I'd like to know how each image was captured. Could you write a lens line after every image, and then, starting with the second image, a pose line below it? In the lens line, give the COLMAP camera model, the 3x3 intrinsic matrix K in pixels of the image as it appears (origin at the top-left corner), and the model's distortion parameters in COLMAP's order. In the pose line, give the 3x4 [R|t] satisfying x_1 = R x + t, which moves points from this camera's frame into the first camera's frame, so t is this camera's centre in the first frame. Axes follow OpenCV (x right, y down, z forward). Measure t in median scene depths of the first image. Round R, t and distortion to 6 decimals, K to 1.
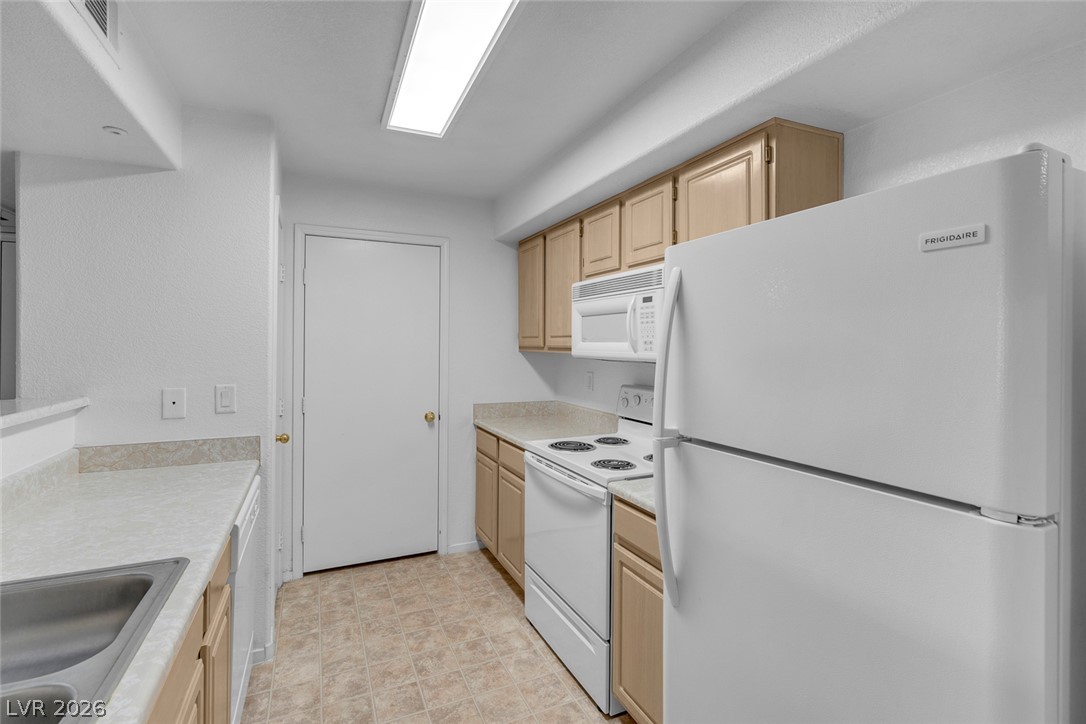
lens RADIAL K [[493.9, 0, 536.2], [0, 493.9, 343.0], [0, 0, 1]] dist [-0.001095, 0.001293]
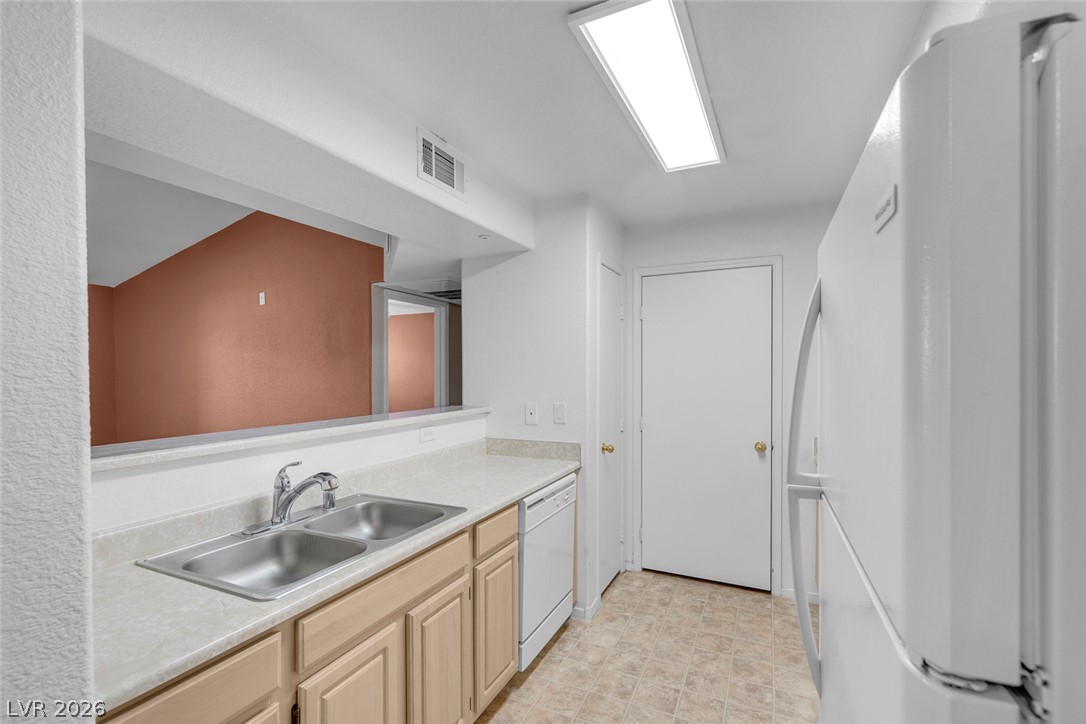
lens RADIAL K [[493.9, 0, 535.8], [0, 493.9, 371.5], [0, 0, 1]] dist [-0.001095, 0.001293]
pose [[0.648934, -0.006934, -0.760813, 0.330756], [0.011887, 0.999929, 0.001026, -0.002357], [0.760752, -0.009710, 0.648970, 0.074476]]
